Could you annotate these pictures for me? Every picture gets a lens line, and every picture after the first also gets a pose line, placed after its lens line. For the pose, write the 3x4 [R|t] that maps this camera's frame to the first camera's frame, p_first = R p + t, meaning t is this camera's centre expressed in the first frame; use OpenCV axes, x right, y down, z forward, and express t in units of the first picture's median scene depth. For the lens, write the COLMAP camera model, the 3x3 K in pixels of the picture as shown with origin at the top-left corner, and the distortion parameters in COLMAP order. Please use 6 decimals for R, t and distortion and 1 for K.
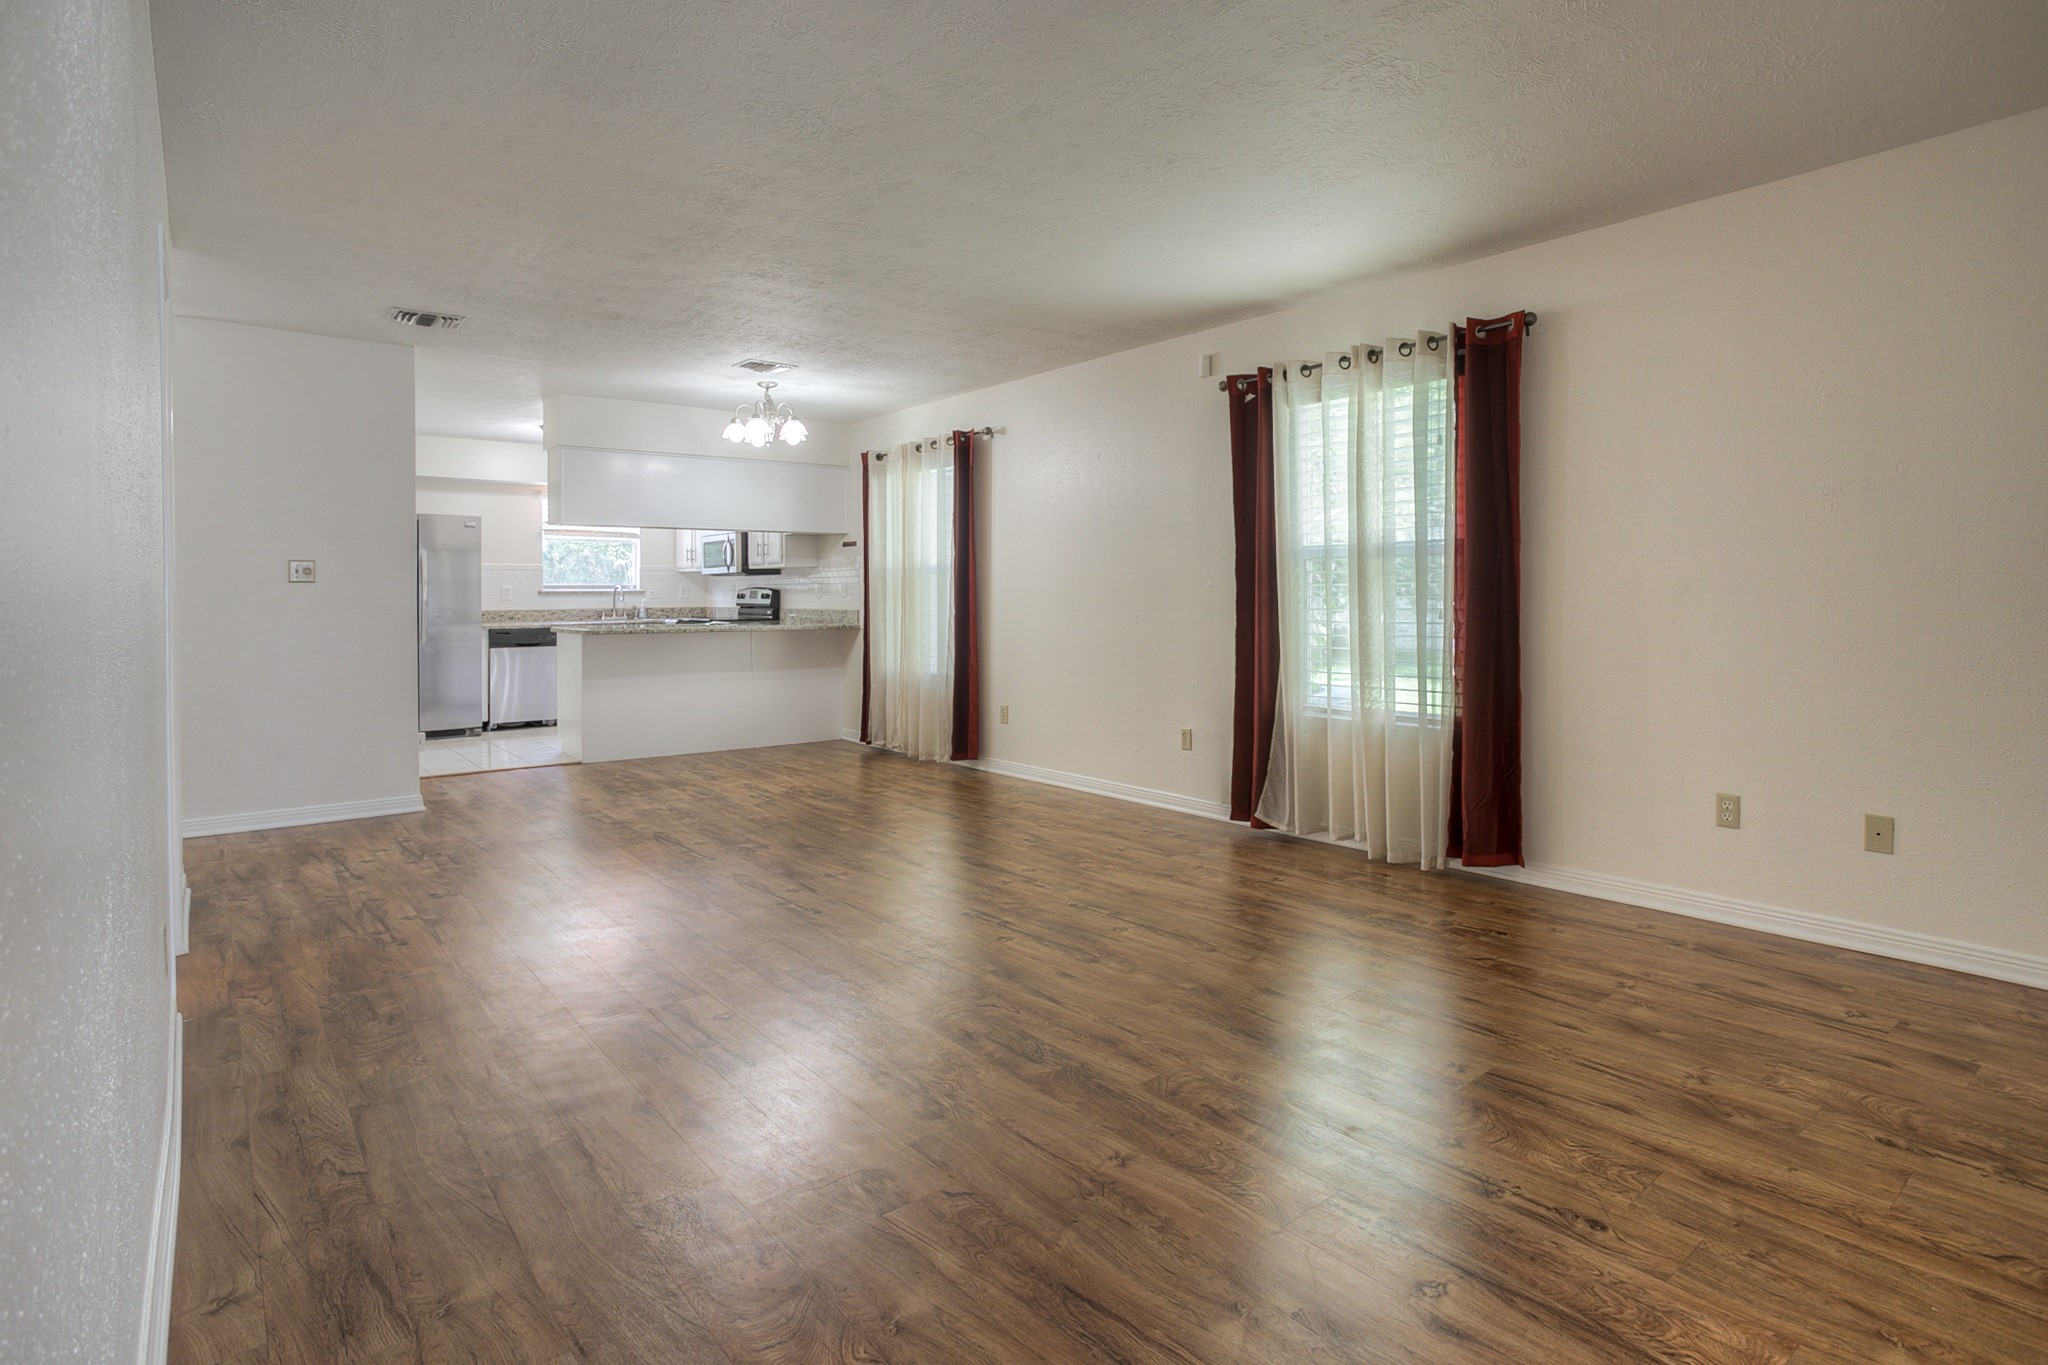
lens RADIAL K [[1046.5, 0, 1024.2], [0, 1046.5, 612.1], [0, 0, 1]] dist [-0.017921, 0.002808]
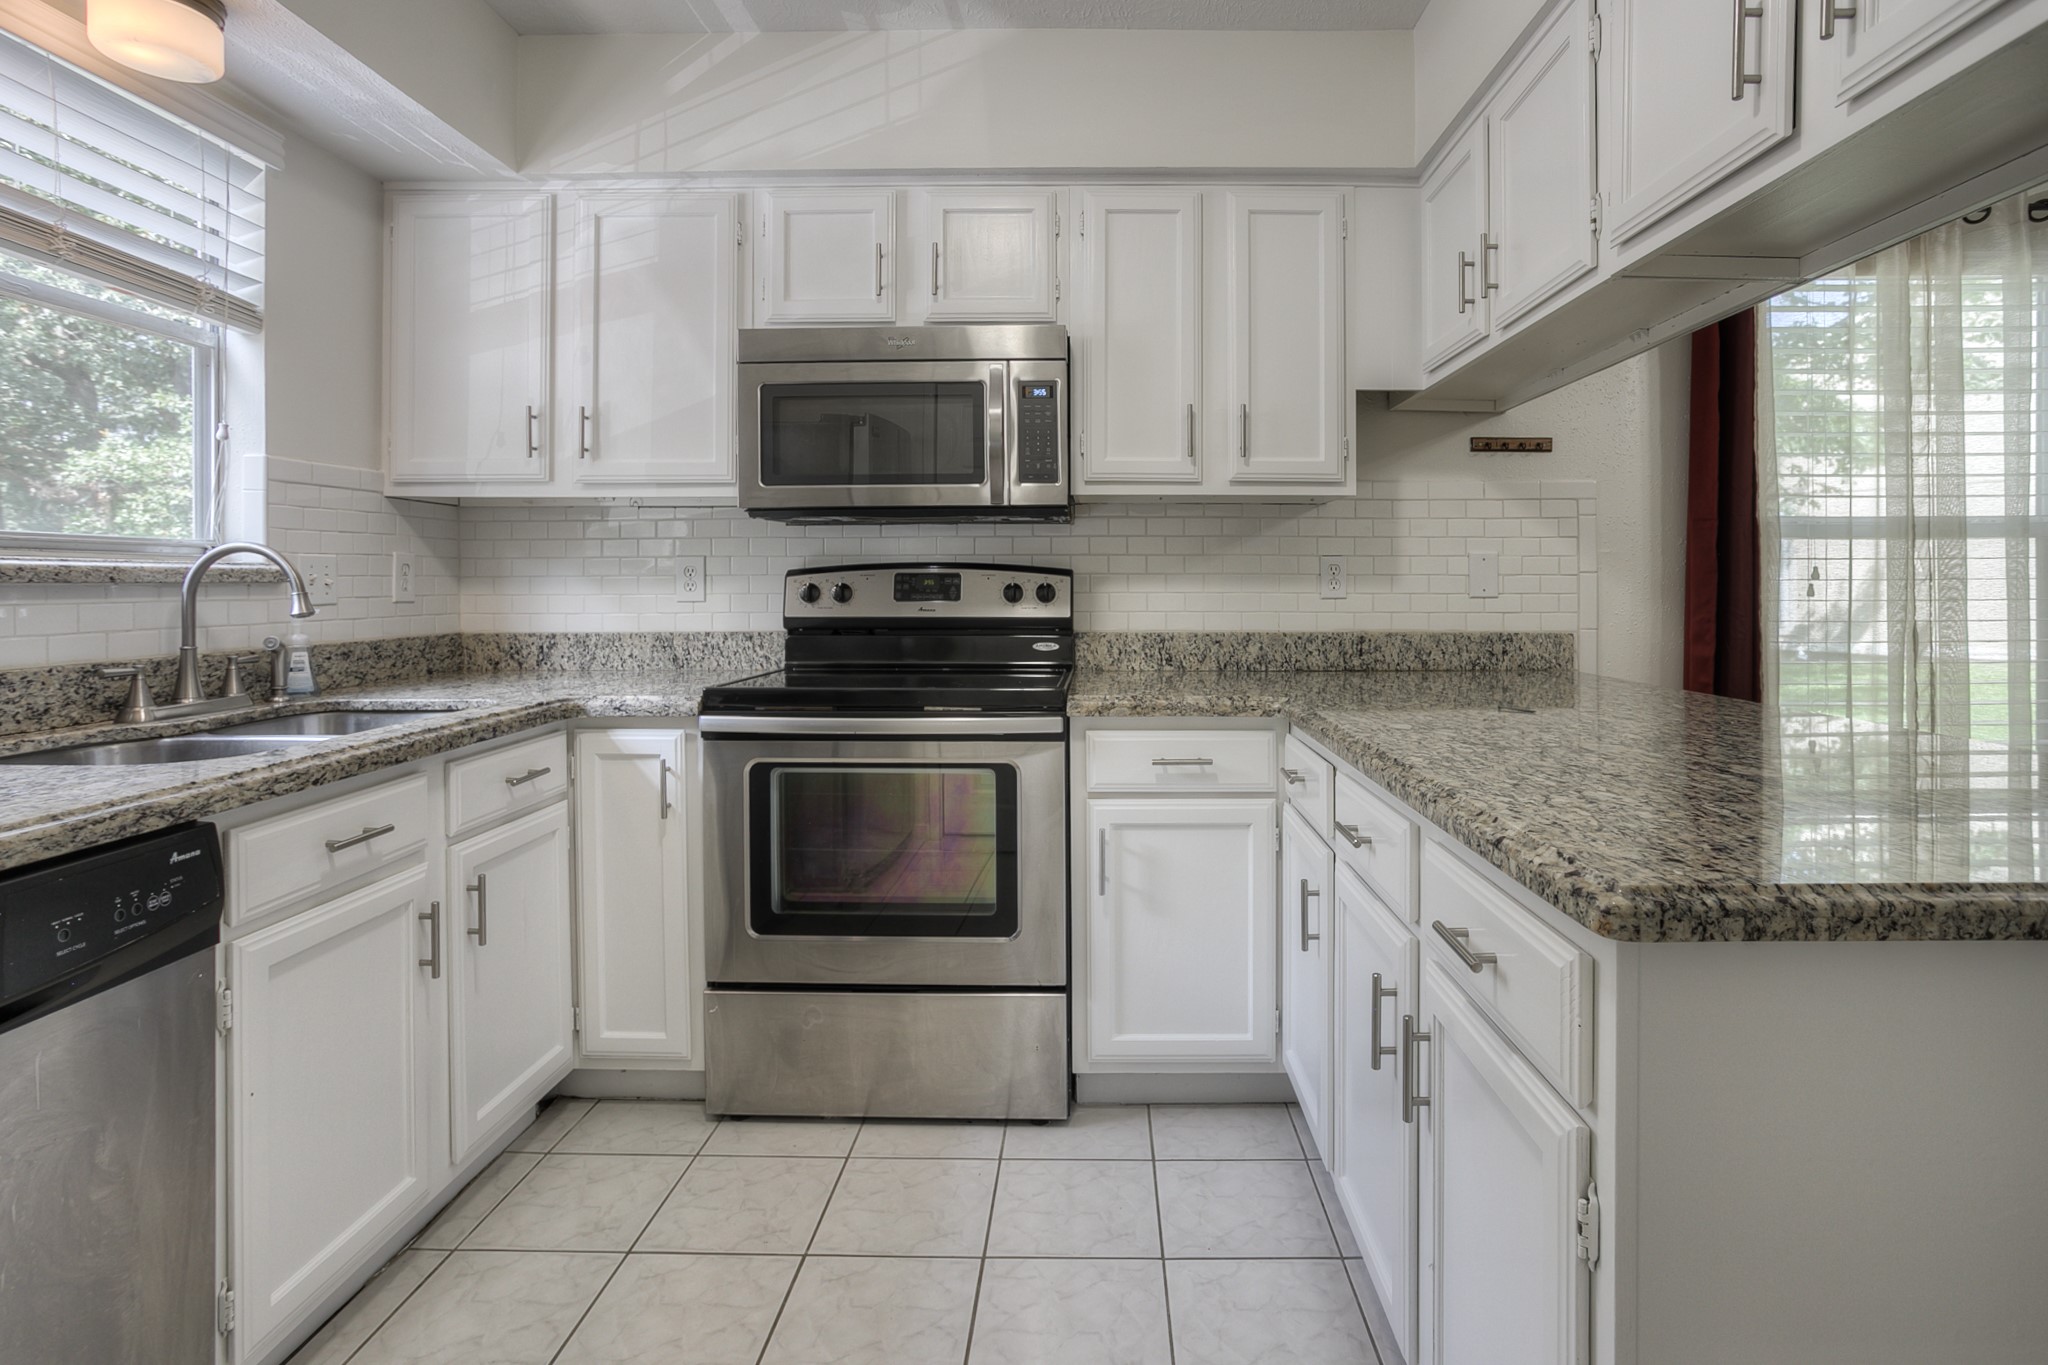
lens RADIAL K [[1063.8, 0, 1012.3], [0, 1063.8, 581.1], [0, 0, 1]] dist [-0.003278, 0.000609]
pose [[0.629579, 0.007869, 0.776897, -0.458973], [0.009329, 0.999800, -0.017687, -0.012801], [-0.776881, 0.018383, 0.629380, 0.777258]]
